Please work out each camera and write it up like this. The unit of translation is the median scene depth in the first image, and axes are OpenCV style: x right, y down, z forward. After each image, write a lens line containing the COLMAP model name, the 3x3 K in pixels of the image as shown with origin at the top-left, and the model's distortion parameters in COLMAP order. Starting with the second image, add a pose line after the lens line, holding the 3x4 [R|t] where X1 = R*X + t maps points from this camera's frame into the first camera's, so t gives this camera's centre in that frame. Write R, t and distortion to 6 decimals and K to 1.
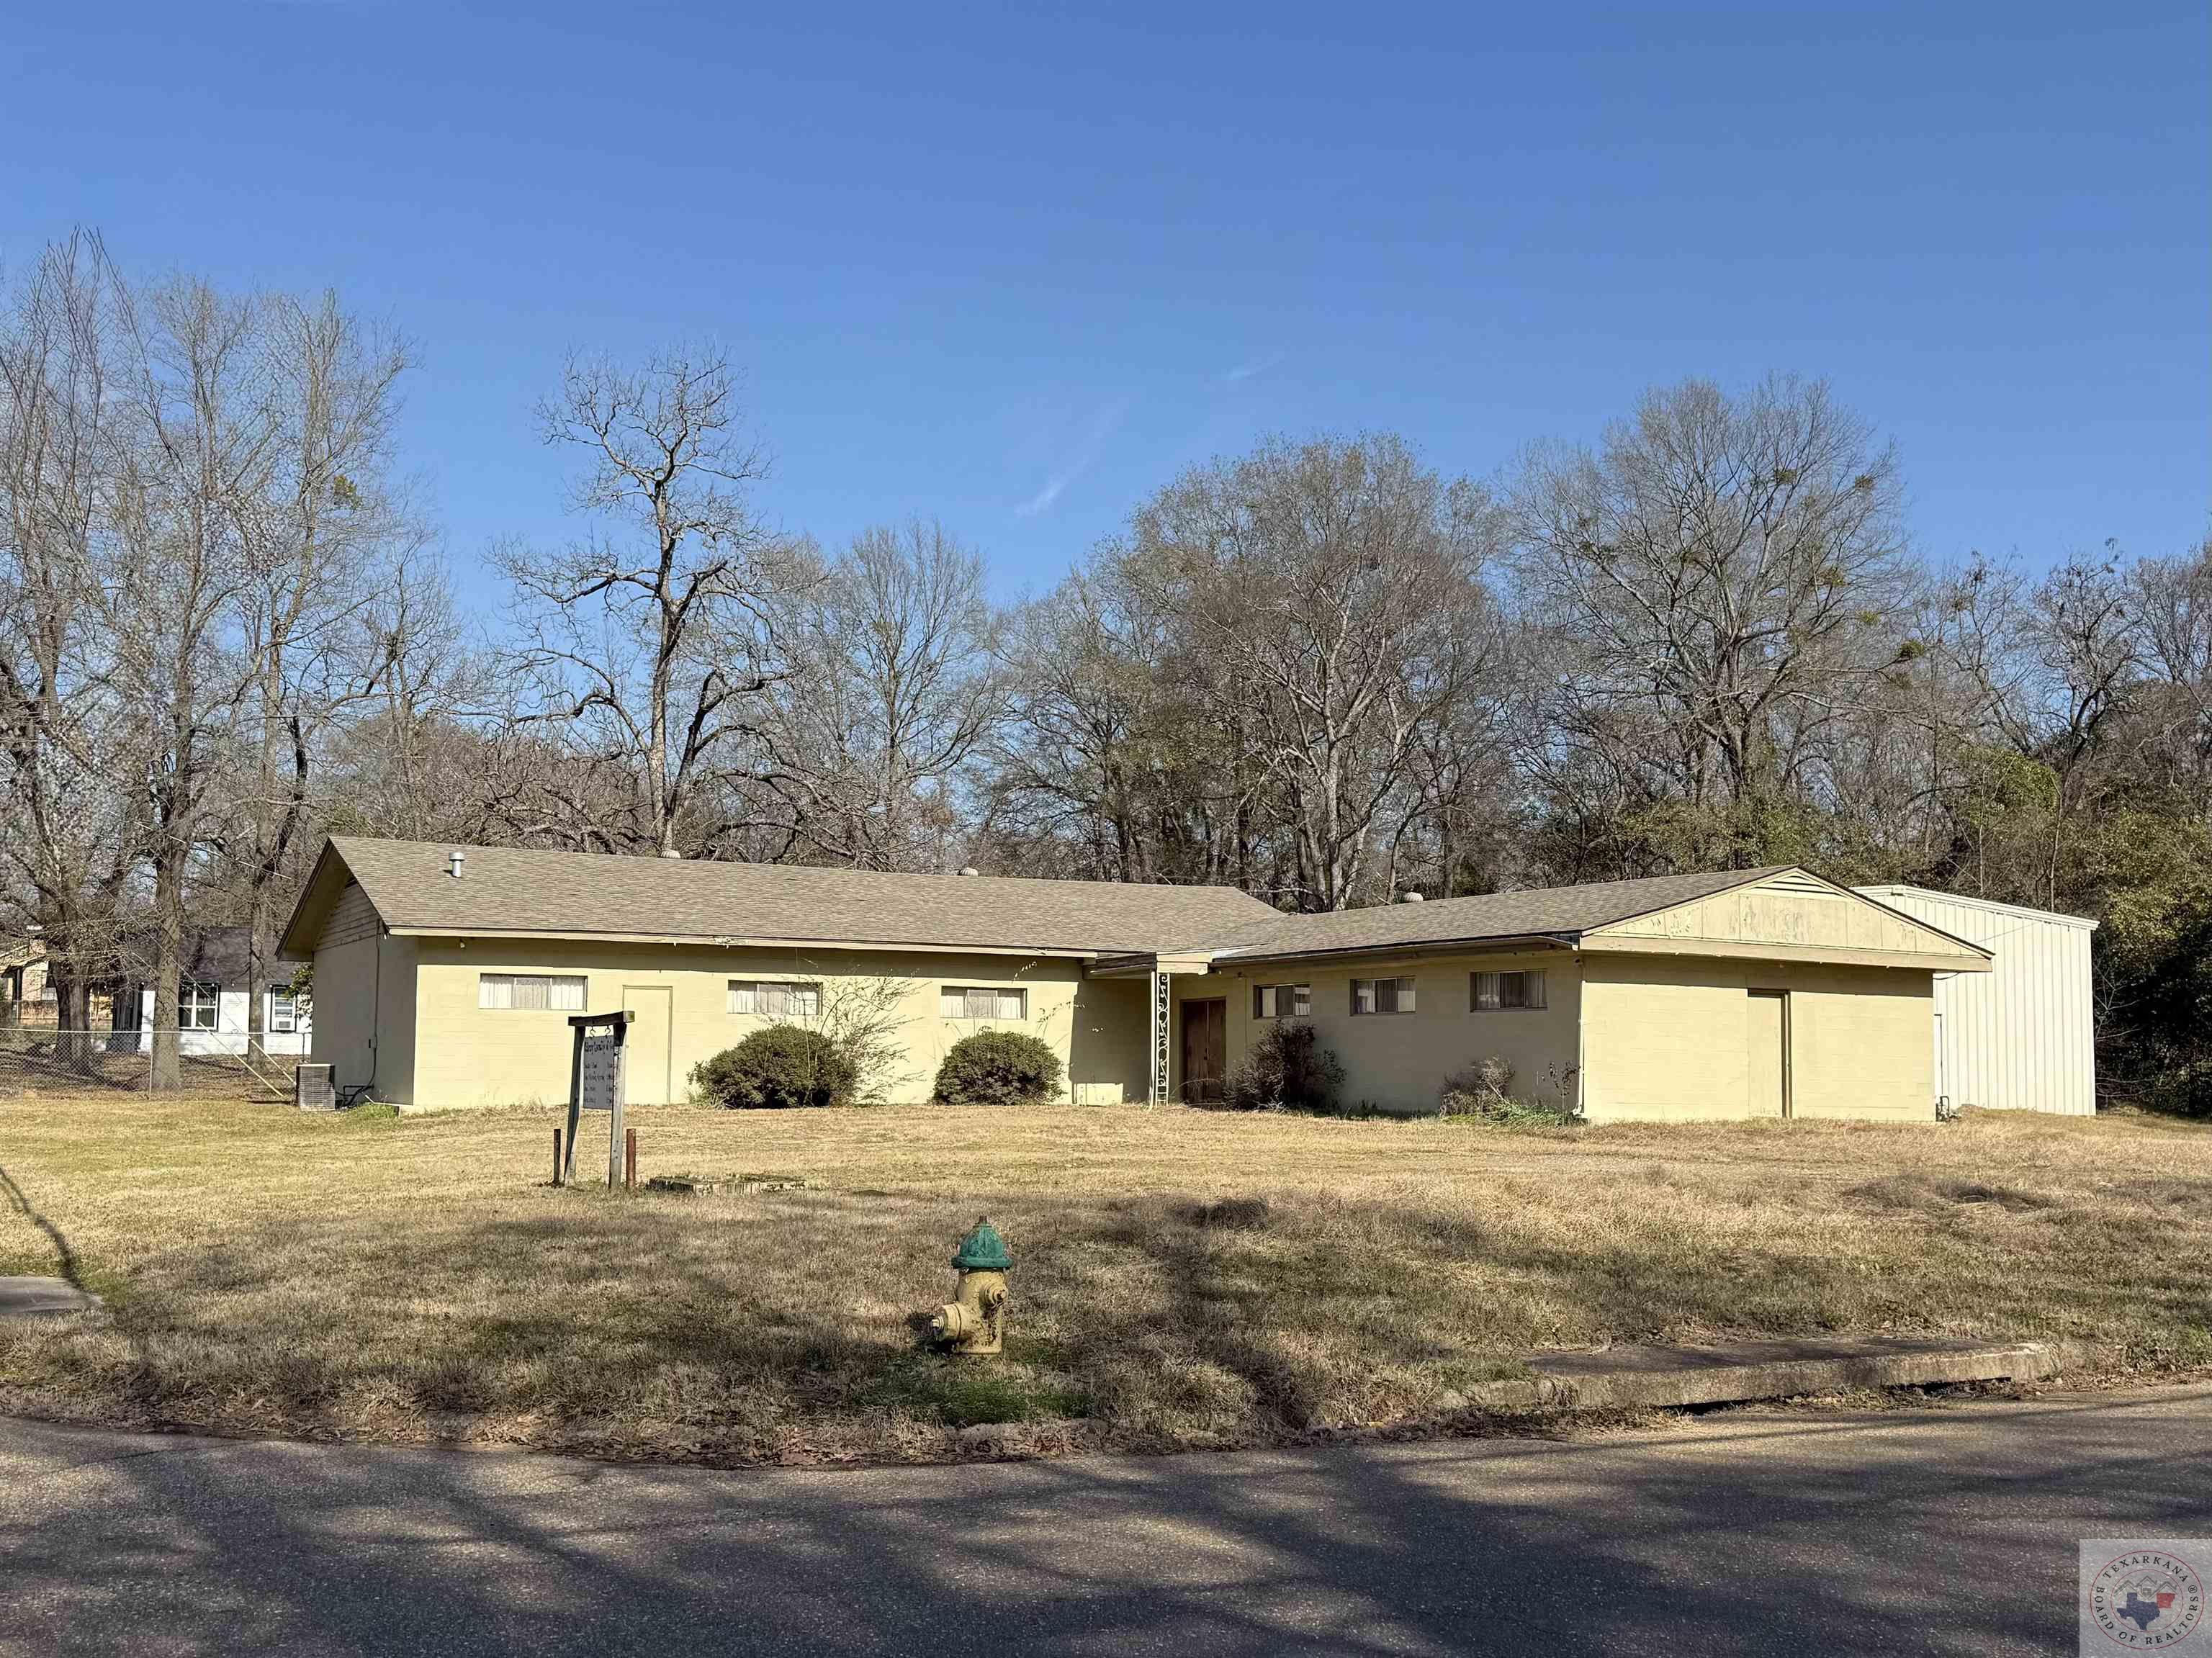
lens RADIAL K [[1559.8, 0, 1106.0], [0, 1559.8, 829.0], [0, 0, 1]] dist [0.047543, -0.056153]
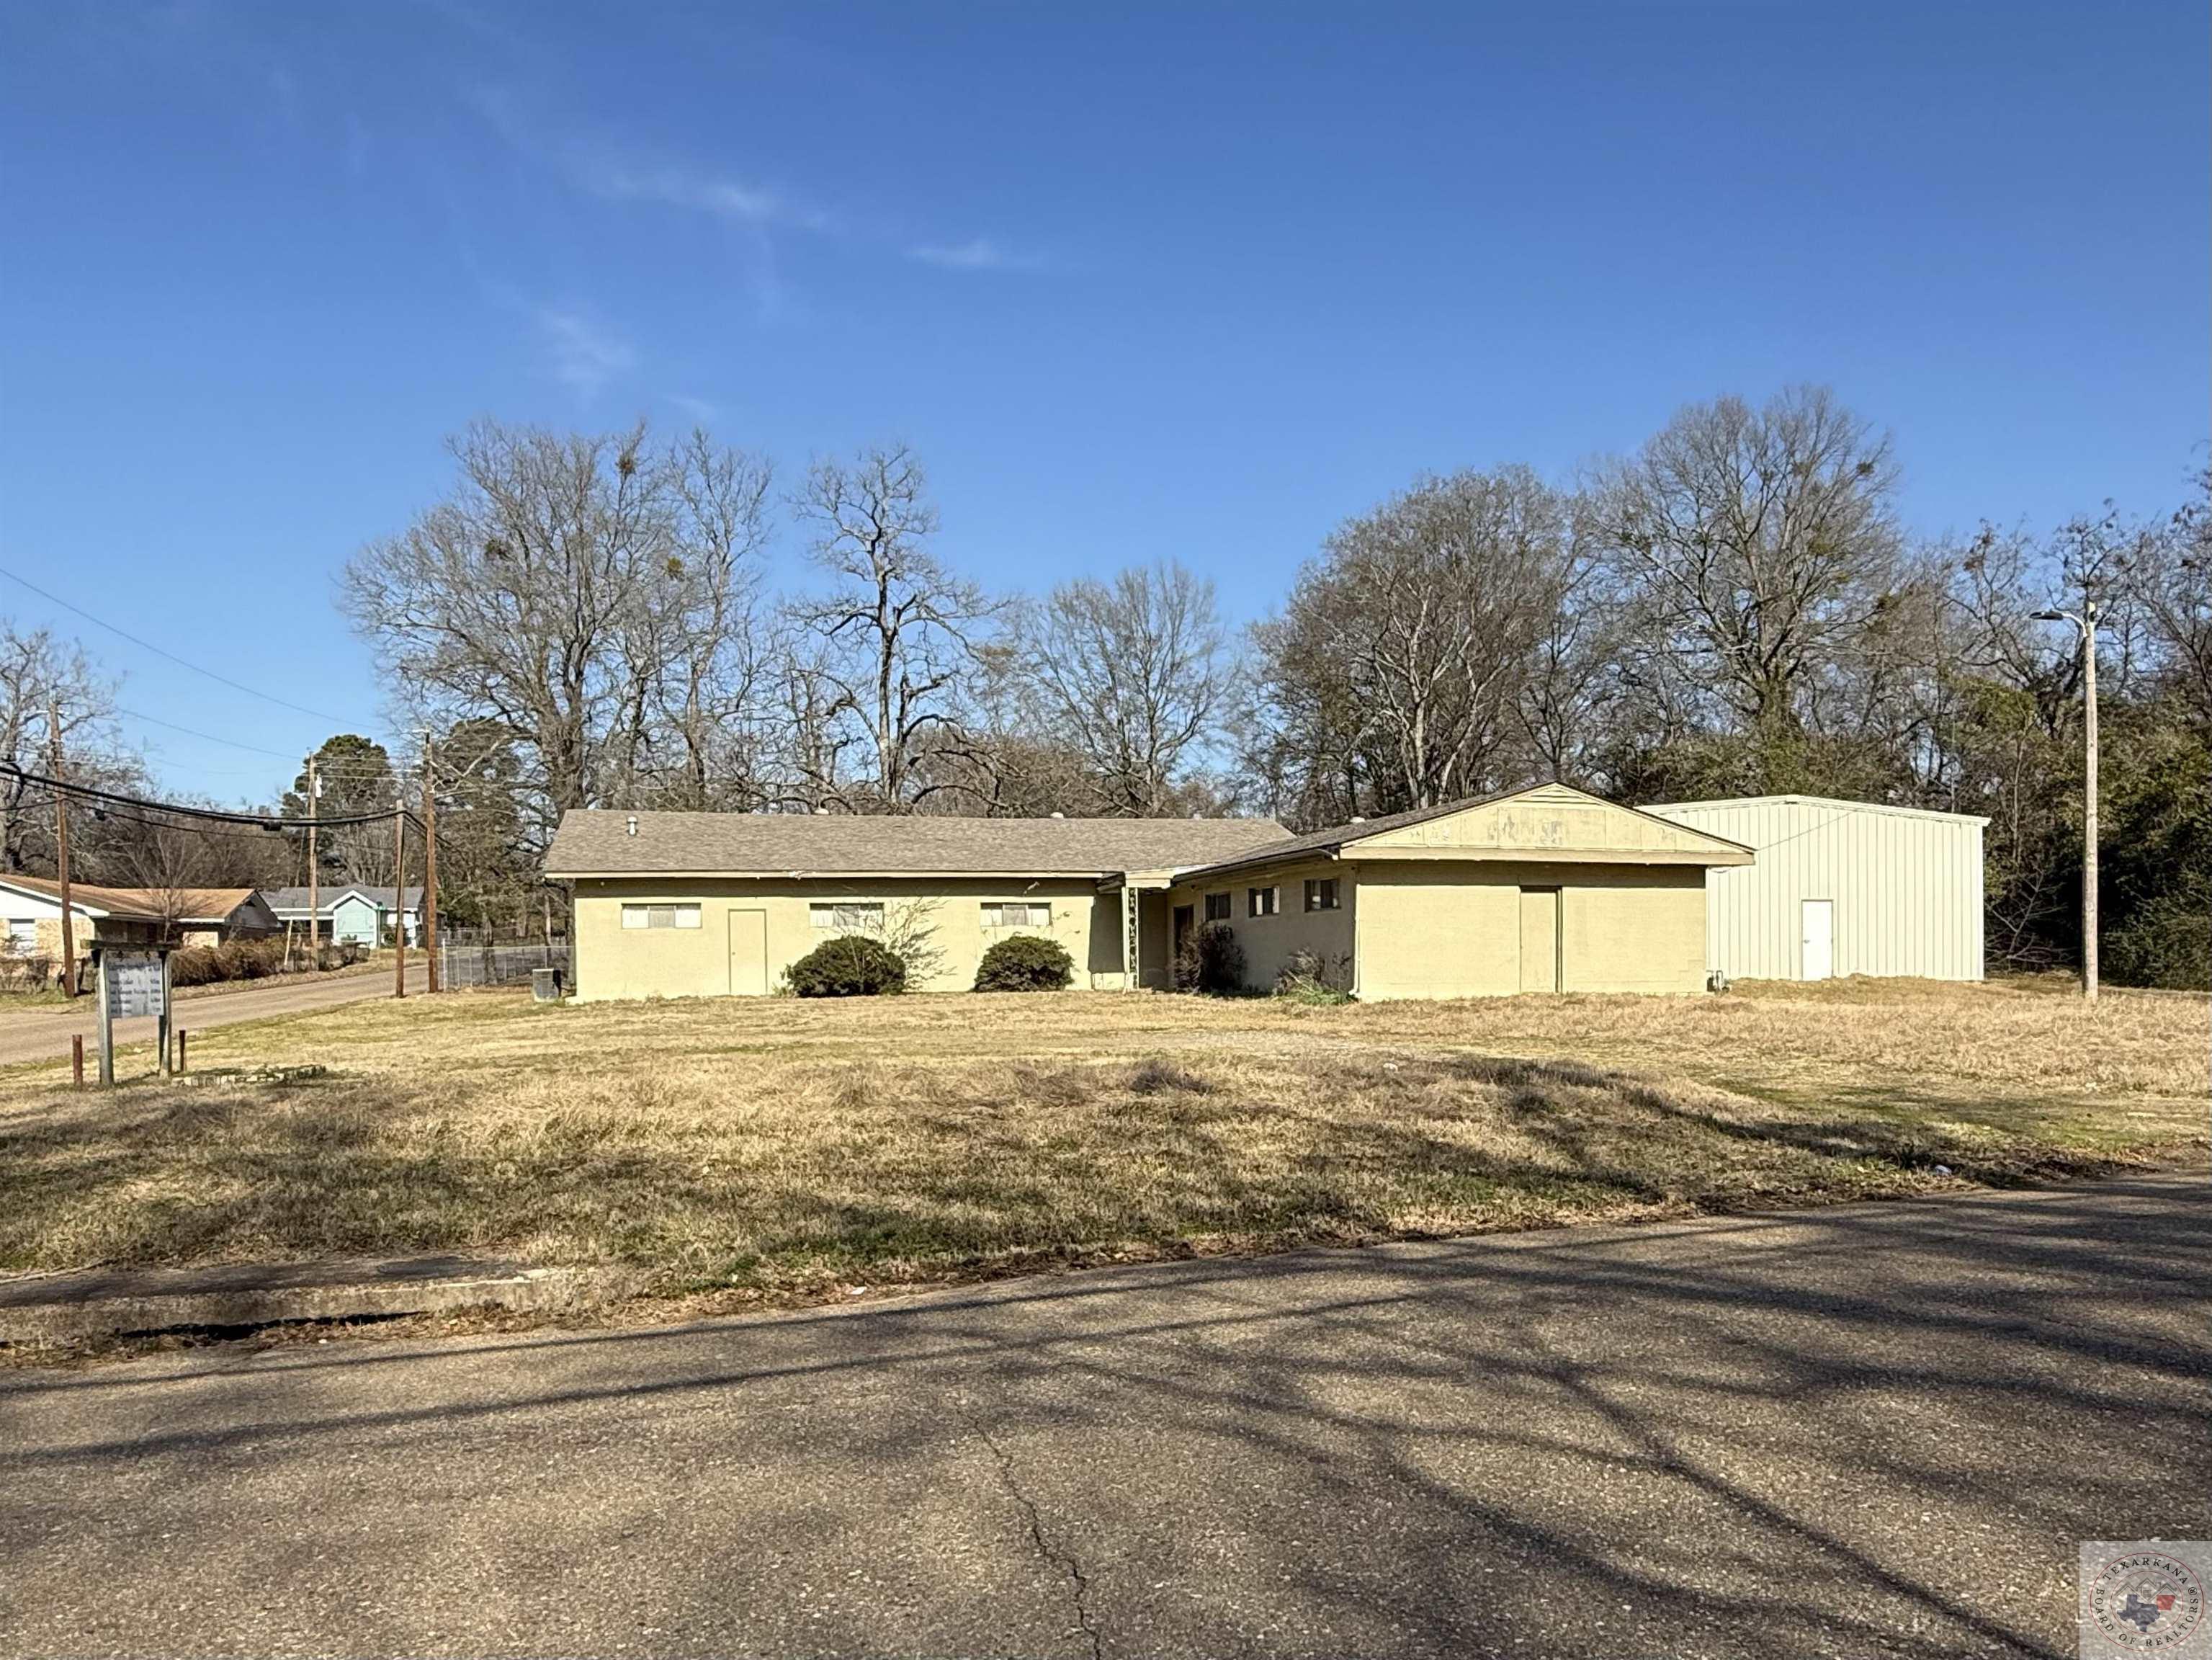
lens RADIAL K [[1151.1, 0, 1106.0], [0, 1151.1, 830.0], [0, 0, 1]] dist [0.004043, 0.000593]
pose [[0.986995, -0.038385, -0.156104, 0.166035], [0.044610, 0.998335, 0.036573, 0.009055], [0.154440, -0.043061, 0.987063, 0.062392]]
